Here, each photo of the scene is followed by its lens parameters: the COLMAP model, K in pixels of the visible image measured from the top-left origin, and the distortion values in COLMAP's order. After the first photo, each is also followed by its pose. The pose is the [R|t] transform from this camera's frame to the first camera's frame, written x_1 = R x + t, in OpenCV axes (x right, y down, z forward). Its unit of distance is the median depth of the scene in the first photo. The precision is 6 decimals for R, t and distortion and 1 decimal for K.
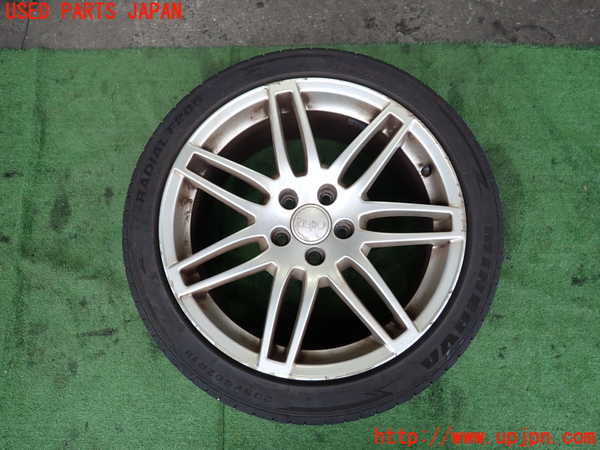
lens RADIAL K [[441.3, 0, 302.9], [0, 441.3, 224.1], [0, 0, 1]] dist [0.031283, -0.001374]
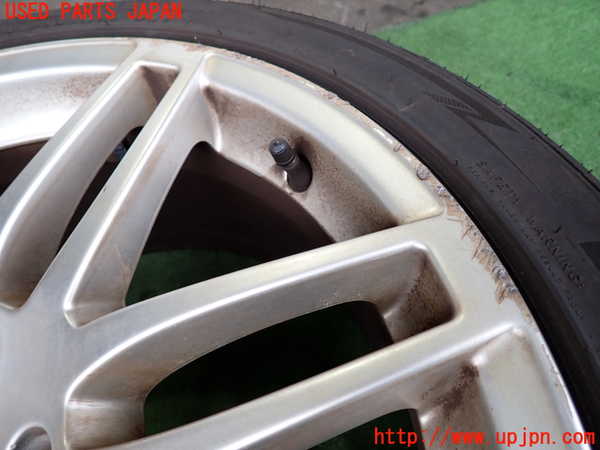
lens RADIAL K [[441.3, 0, 301.1], [0, 441.3, 224.3], [0, 0, 1]] dist [0.031283, -0.001374]
pose [[0.941189, -0.333860, 0.051965, 0.232797], [0.324865, 0.851894, -0.410779, 0.036994], [0.092874, 0.403502, 0.910253, 0.674913]]
